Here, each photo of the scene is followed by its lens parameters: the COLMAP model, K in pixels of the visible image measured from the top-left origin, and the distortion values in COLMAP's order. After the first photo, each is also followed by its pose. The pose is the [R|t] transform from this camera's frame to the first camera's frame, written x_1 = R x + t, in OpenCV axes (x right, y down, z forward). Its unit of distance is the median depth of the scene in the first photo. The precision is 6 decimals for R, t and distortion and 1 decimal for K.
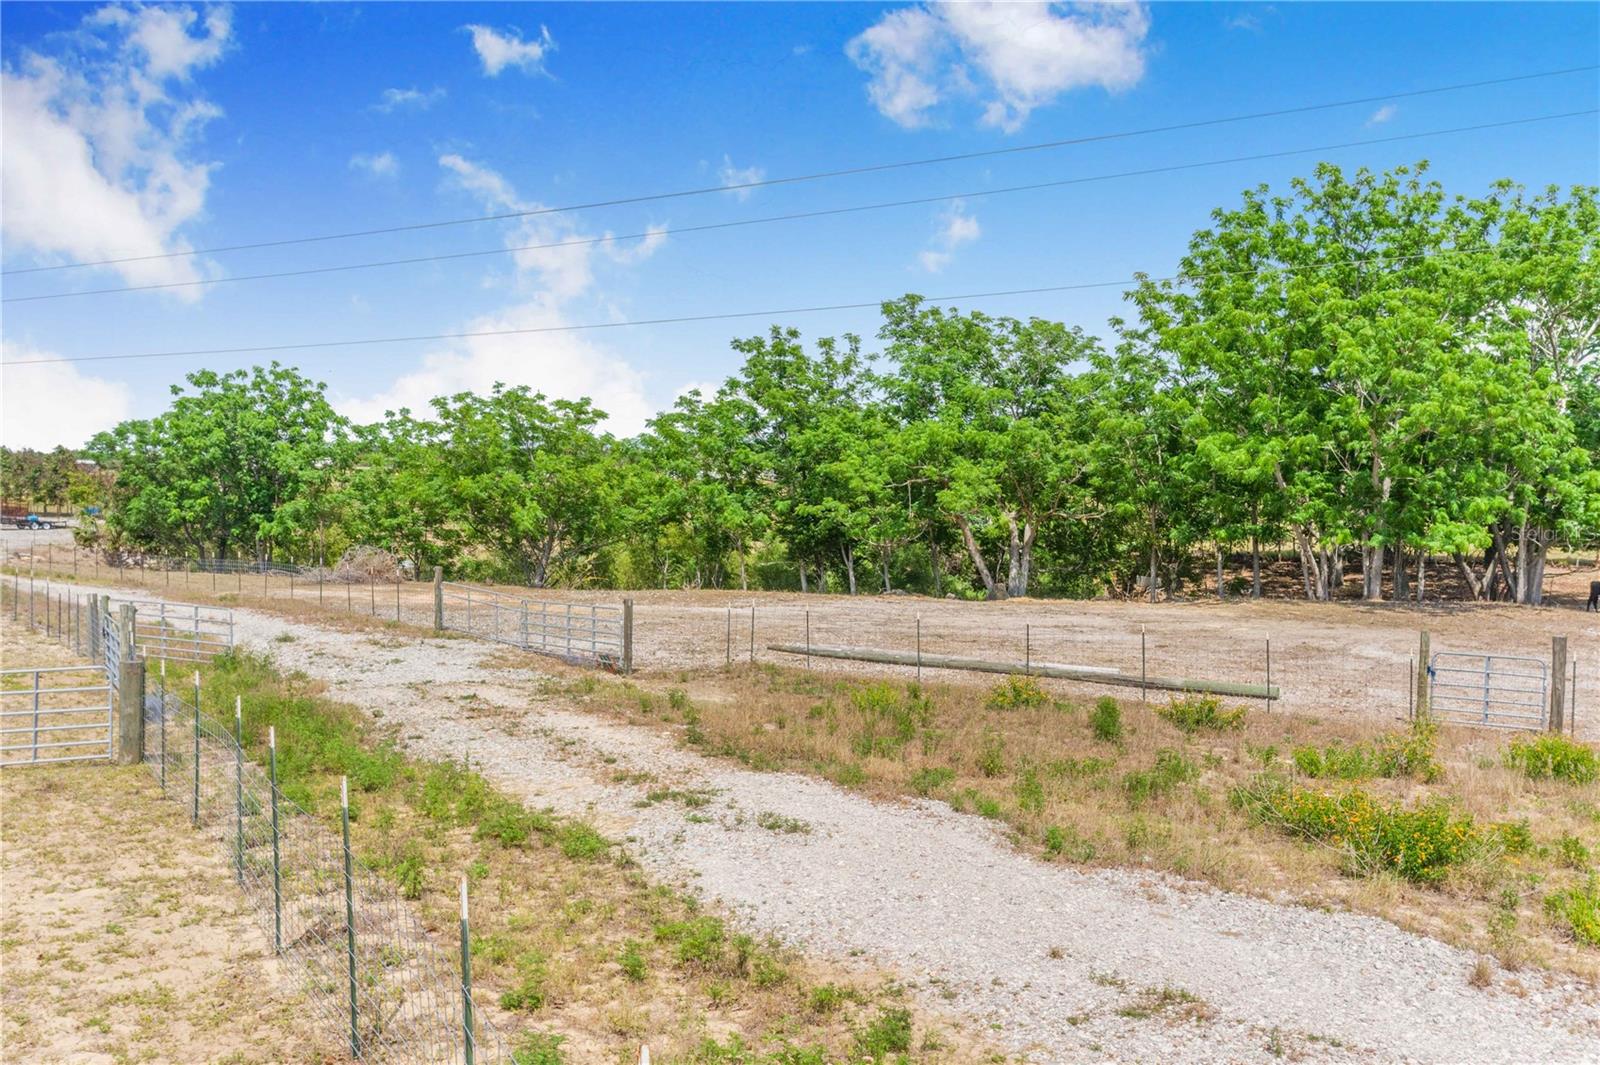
lens RADIAL K [[1298.1, 0, 801.9], [0, 1298.1, 536.9], [0, 0, 1]] dist [-0.002509, 0.005093]
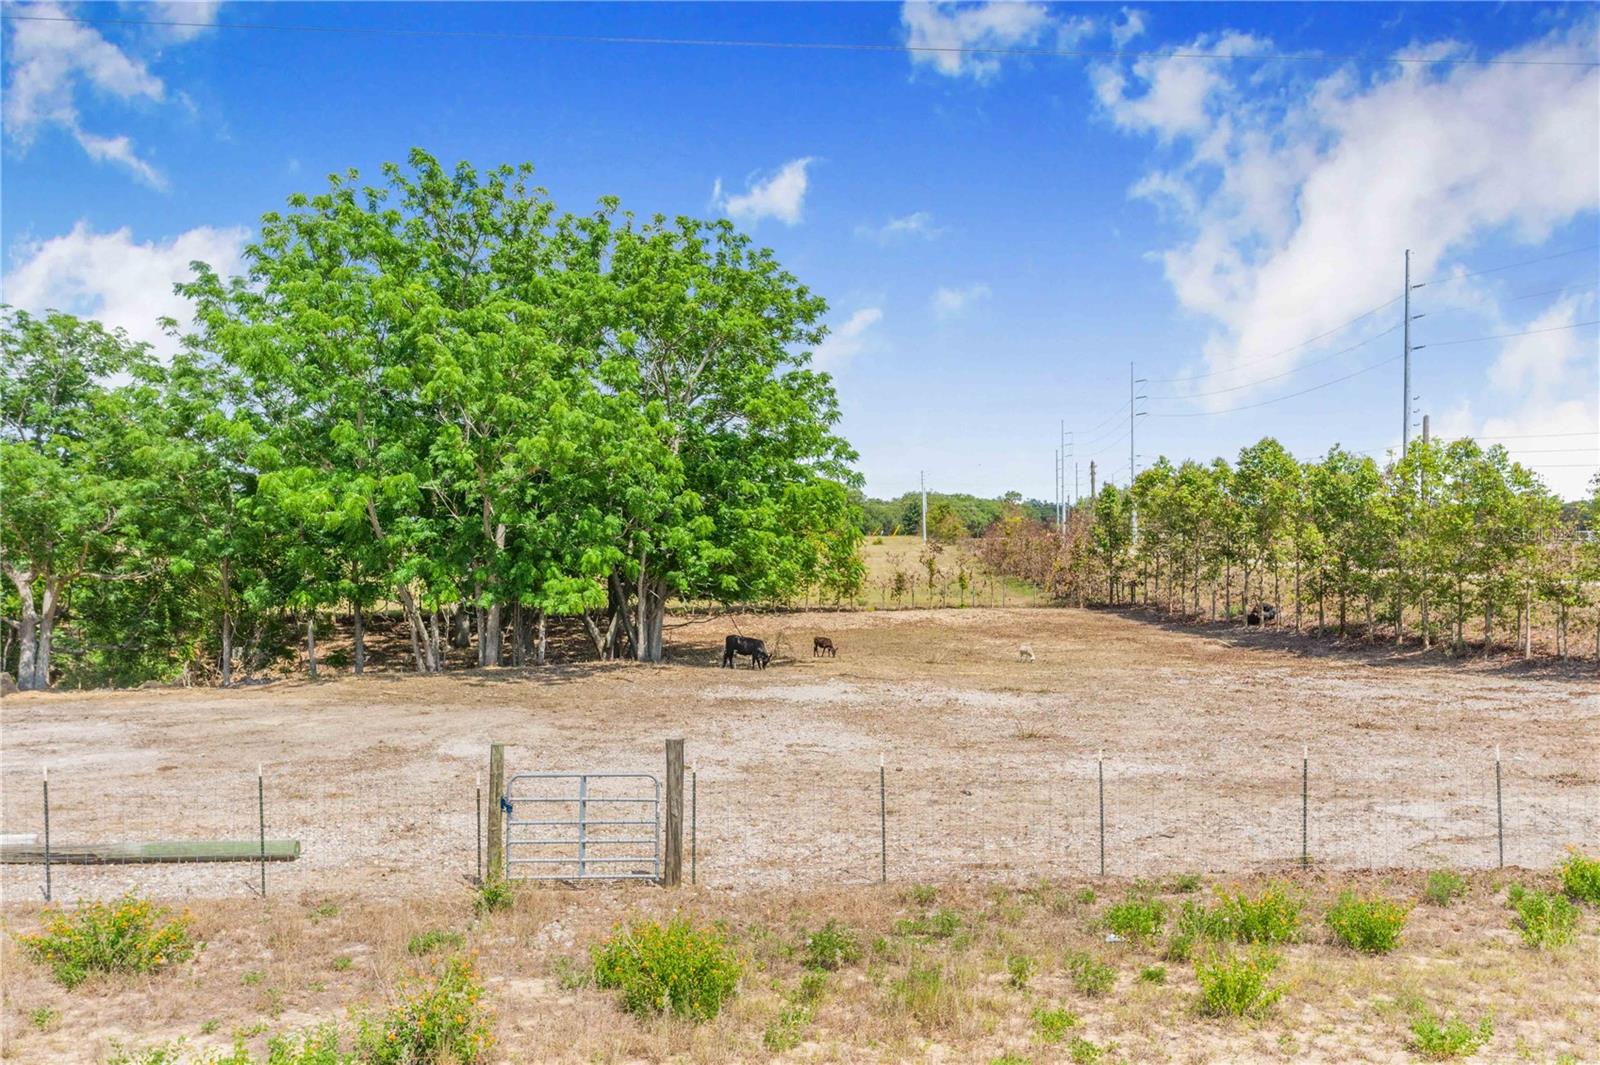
lens RADIAL K [[1298.1, 0, 801.9], [0, 1298.1, 536.9], [0, 0, 1]] dist [-0.002509, 0.005093]
pose [[0.811792, -0.005205, 0.583923, 0.111317], [0.029745, 0.999031, -0.032448, -0.003368], [-0.583188, 0.043710, 0.811160, 0.186174]]
